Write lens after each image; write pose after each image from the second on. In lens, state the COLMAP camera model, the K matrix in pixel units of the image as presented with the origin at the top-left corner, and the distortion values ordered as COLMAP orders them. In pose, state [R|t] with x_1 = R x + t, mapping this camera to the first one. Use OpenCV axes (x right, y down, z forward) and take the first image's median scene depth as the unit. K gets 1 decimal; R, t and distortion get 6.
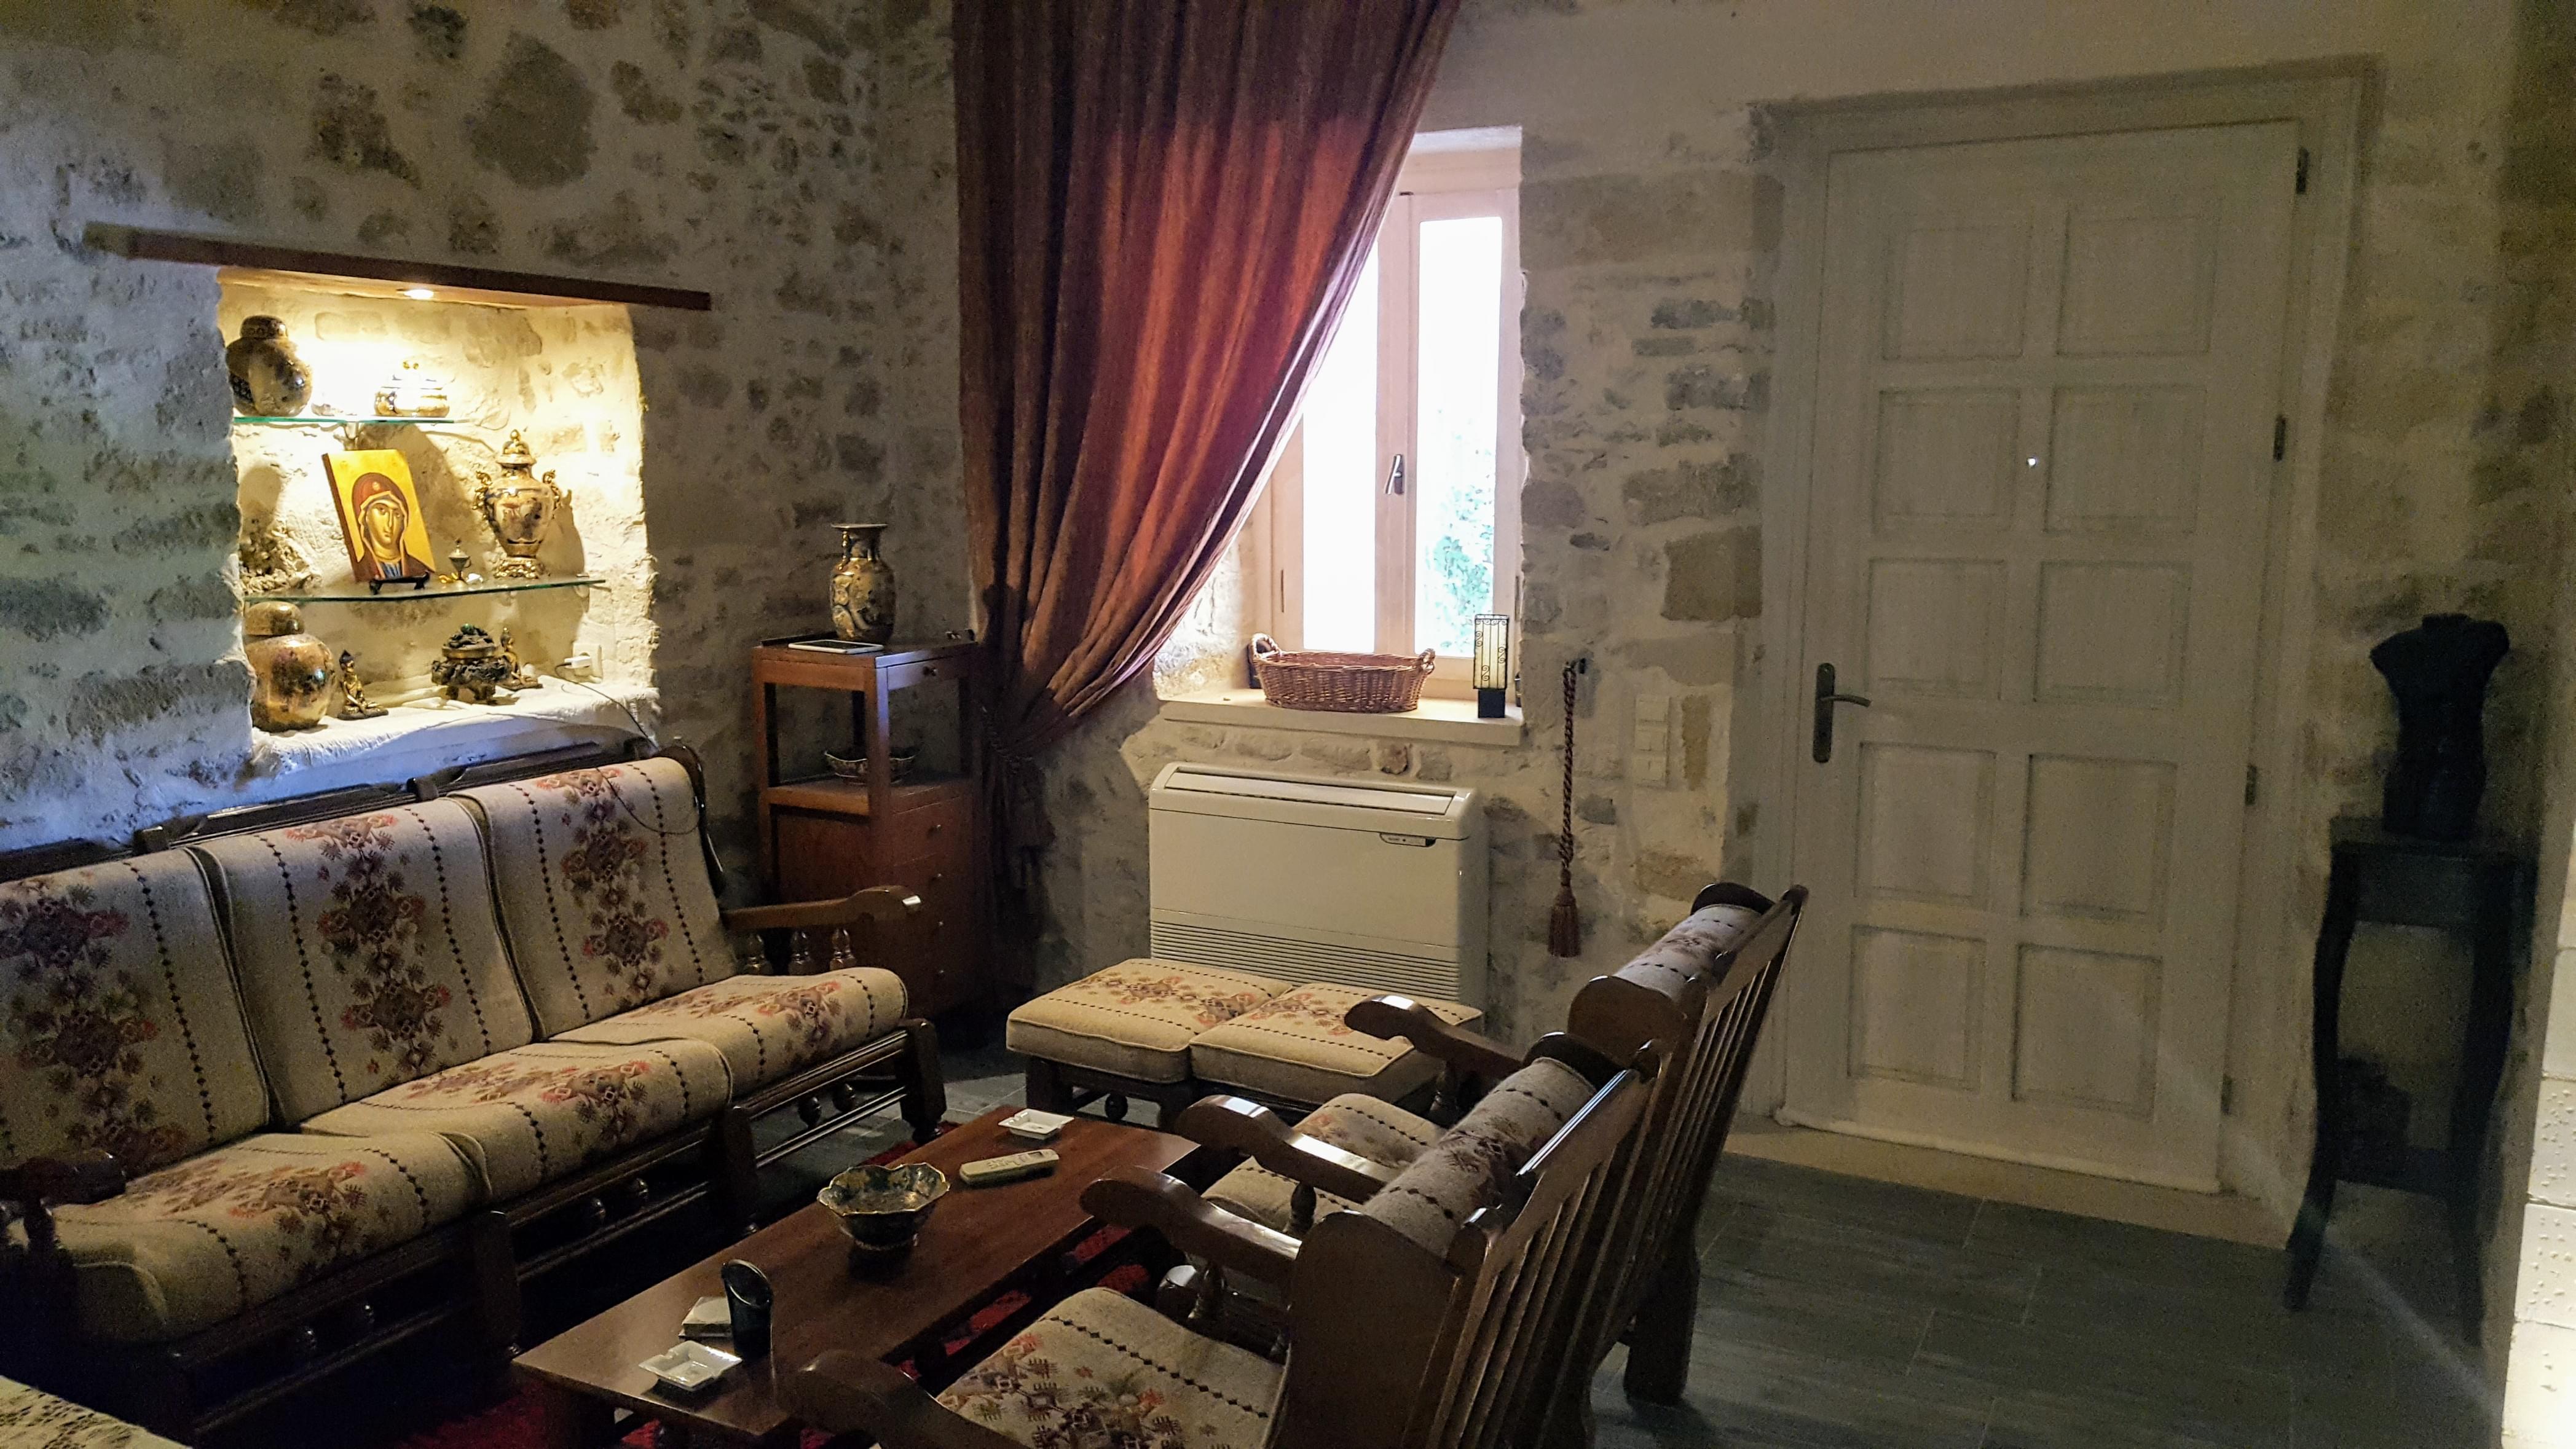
lens RADIAL K [[1937.1, 0, 1300.2], [0, 1937.1, 733.6], [0, 0, 1]] dist [0.110767, -0.137599]
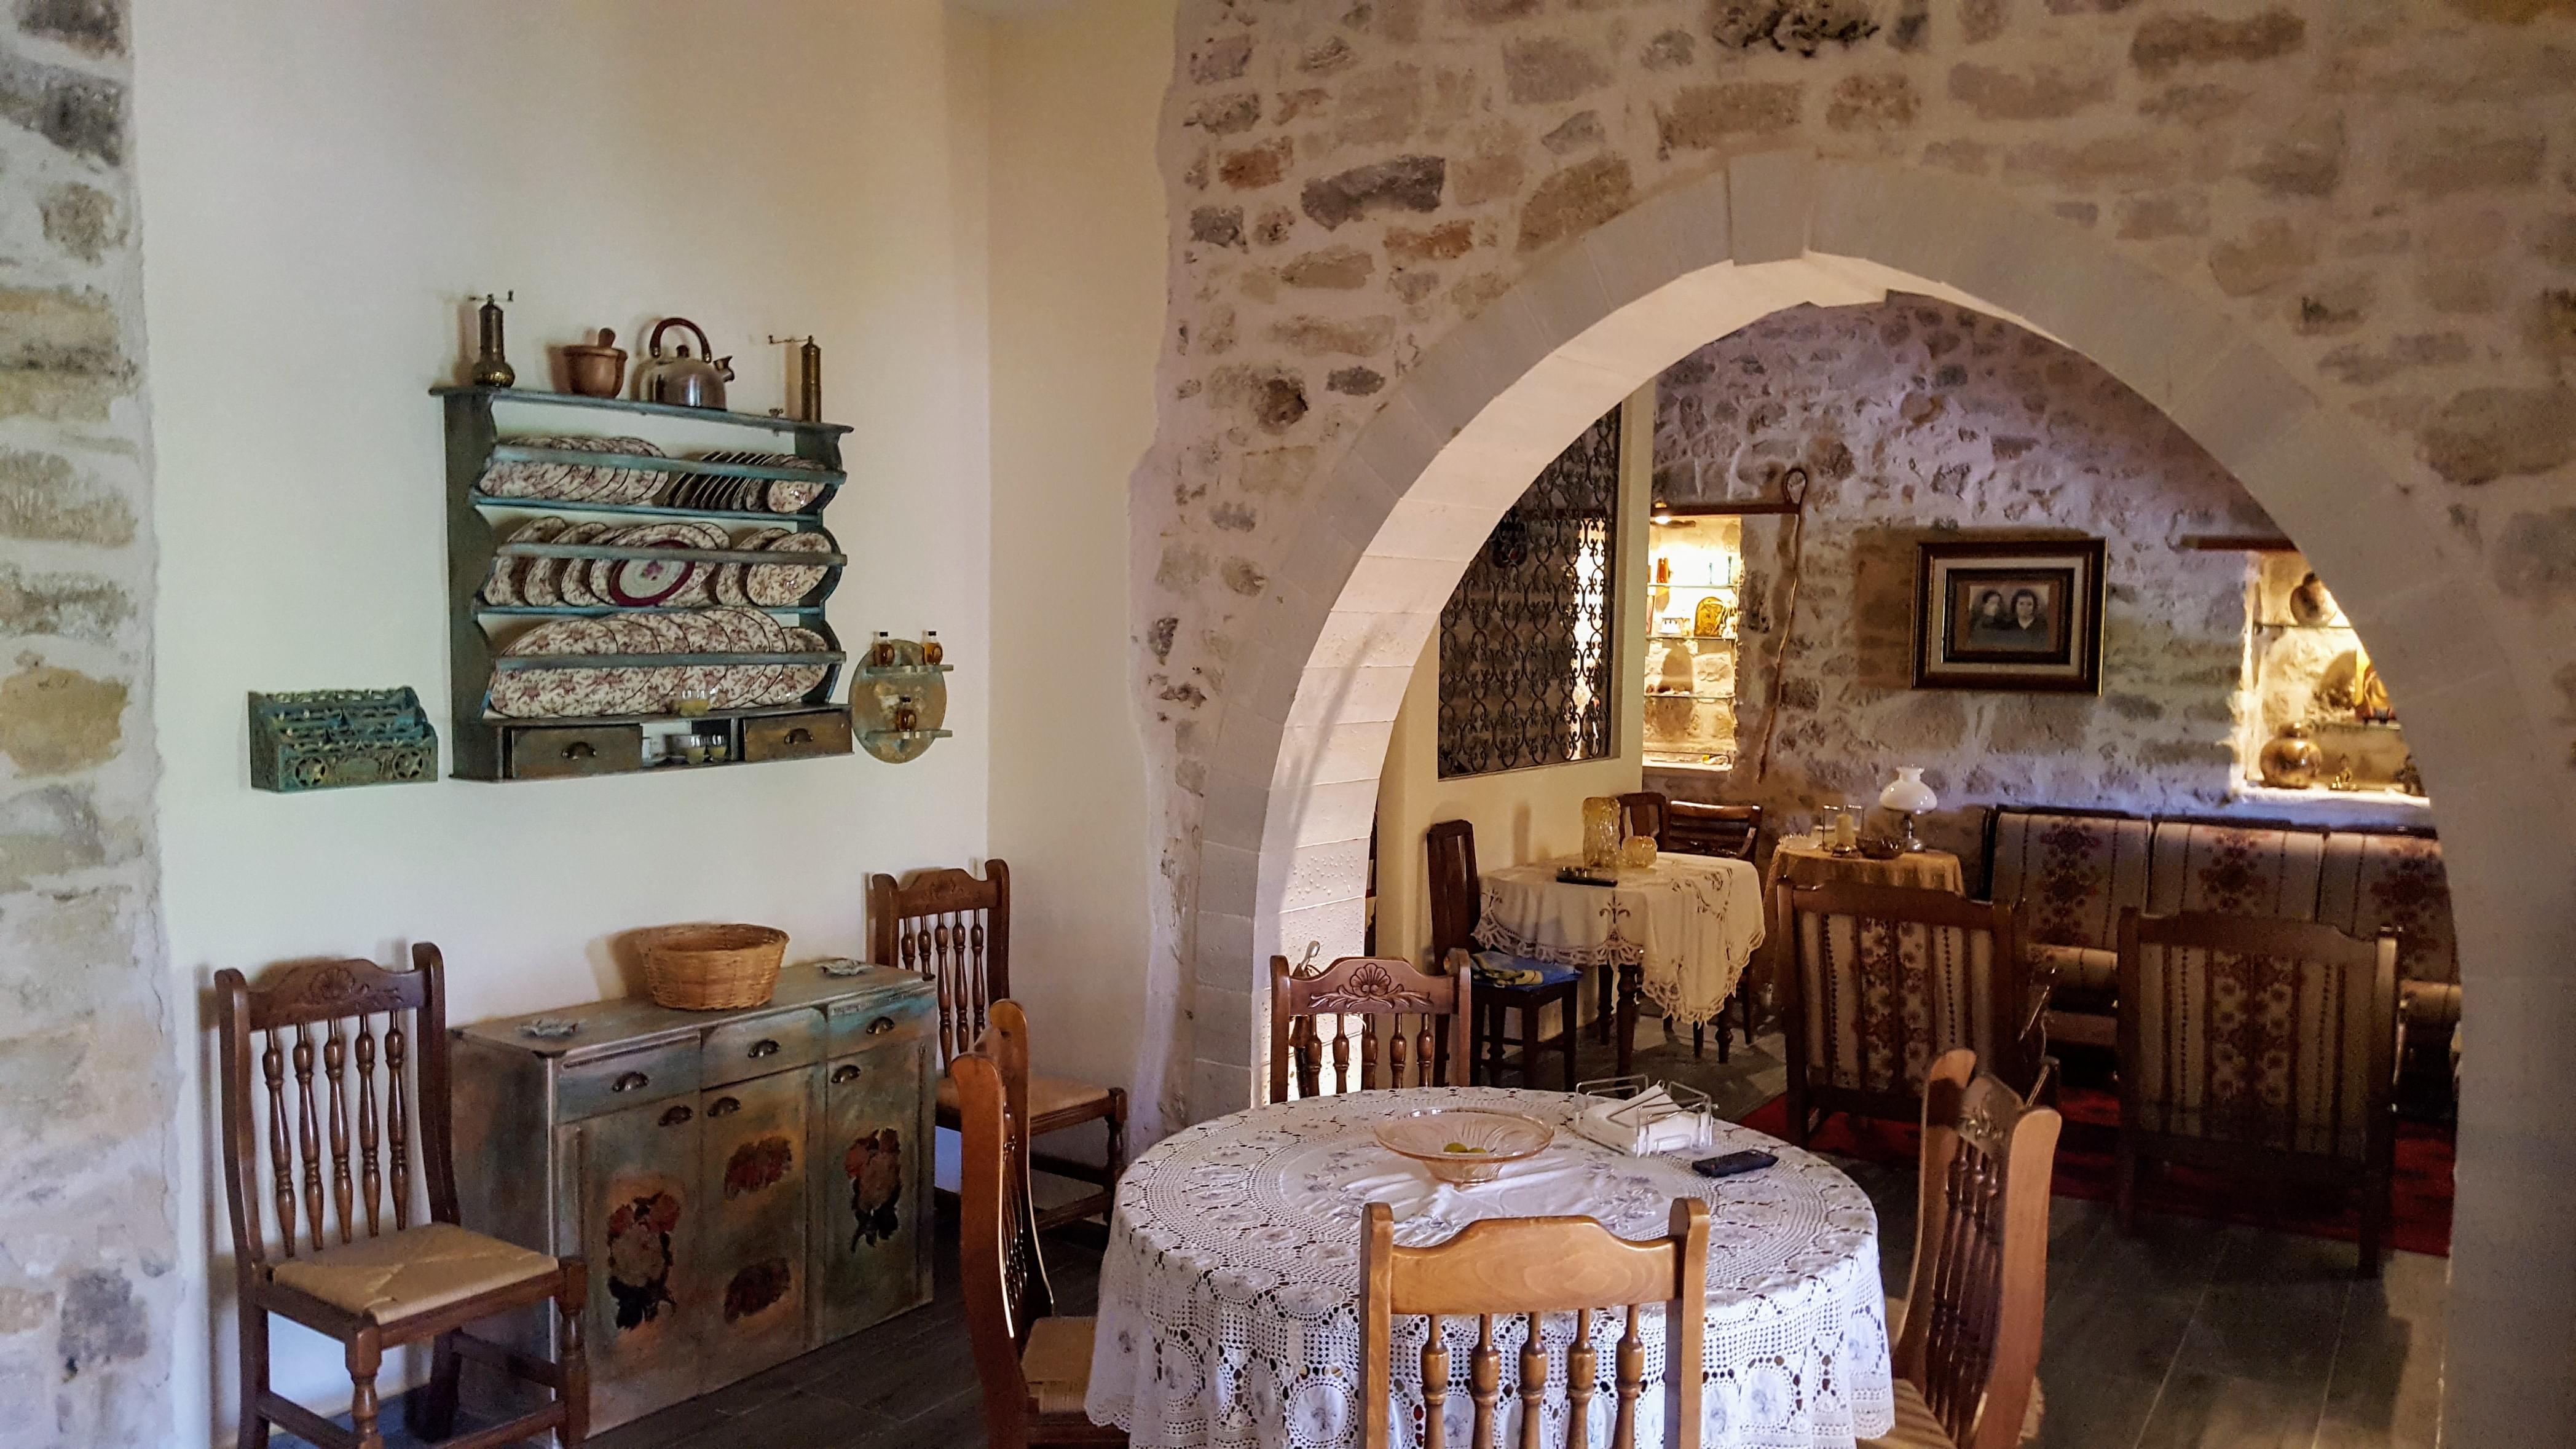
lens RADIAL K [[1907.3, 0, 1281.0], [0, 1907.3, 748.9], [0, 0, 1]] dist [0.143374, -0.224922]
pose [[-0.086827, 0.068785, -0.993846, 1.321436], [-0.170340, 0.981897, 0.082840, -0.028050], [0.981553, 0.176484, -0.073538, 0.178439]]
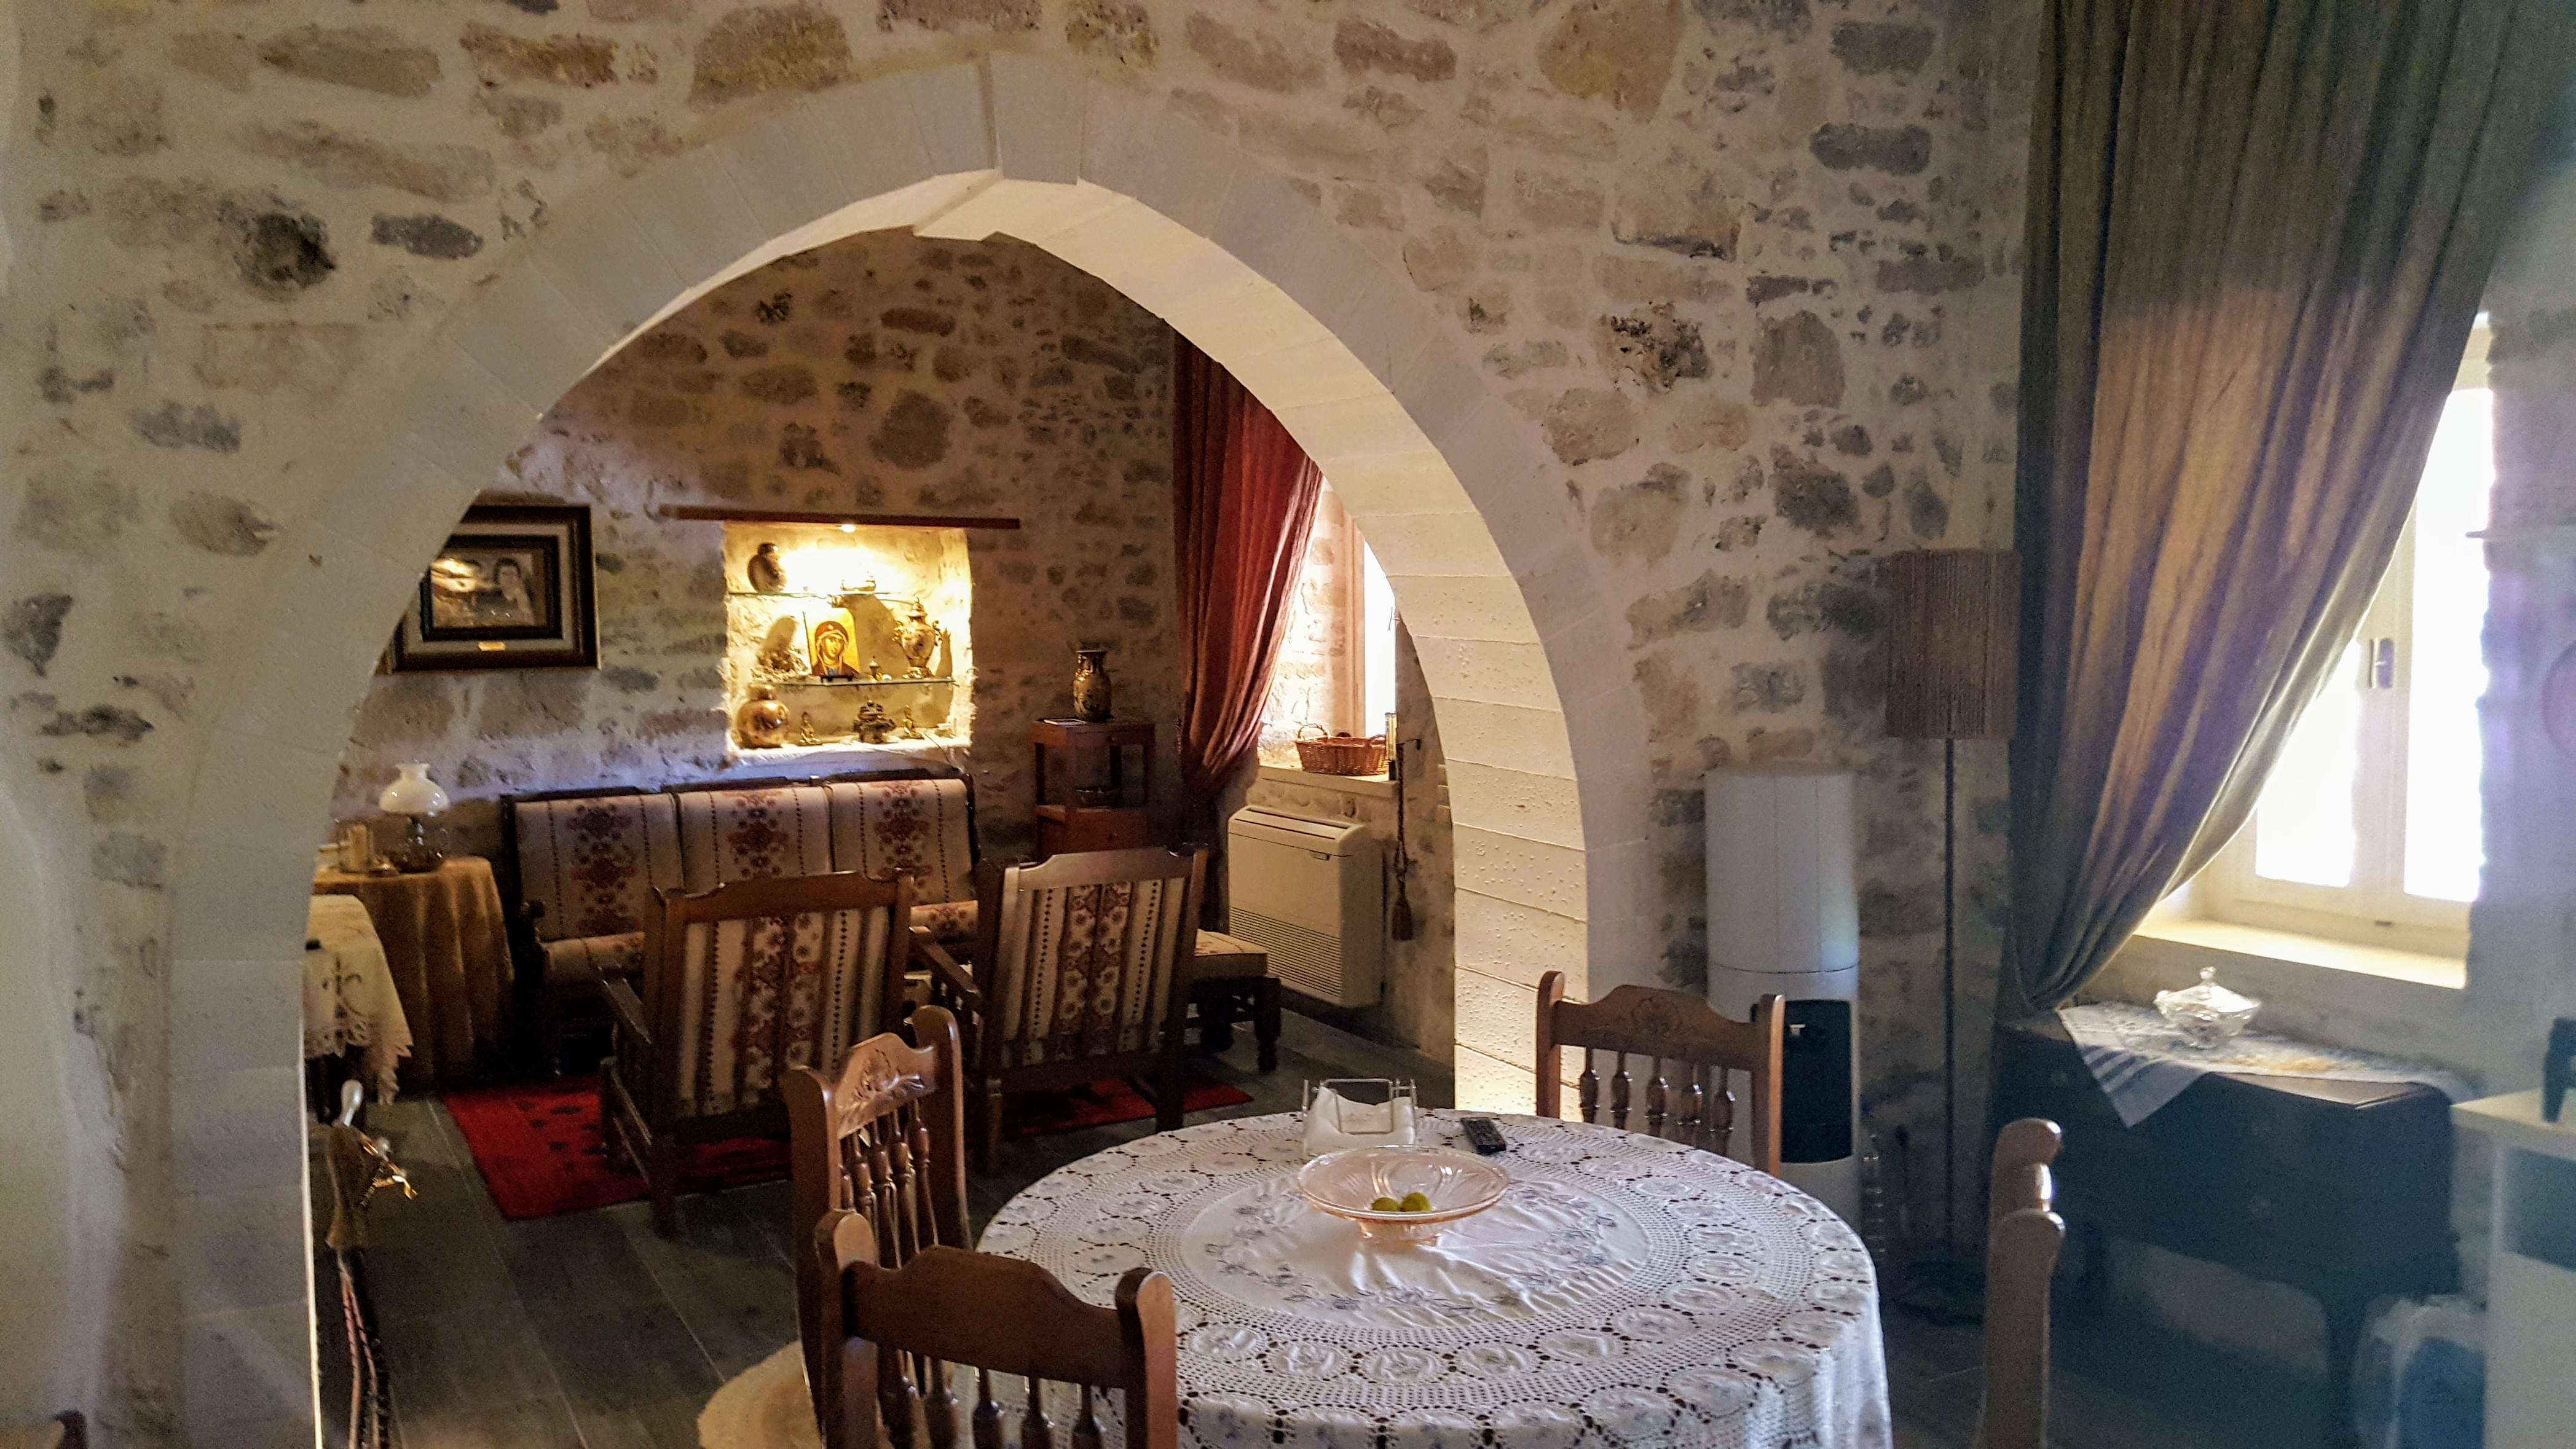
lens RADIAL K [[1907.3, 0, 1281.0], [0, 1907.3, 748.9], [0, 0, 1]] dist [0.143374, -0.224922]
pose [[0.831427, 0.034270, -0.554576, 0.928610], [-0.075573, 0.995796, -0.051765, 0.055552], [0.550470, 0.084950, 0.830522, -0.299961]]
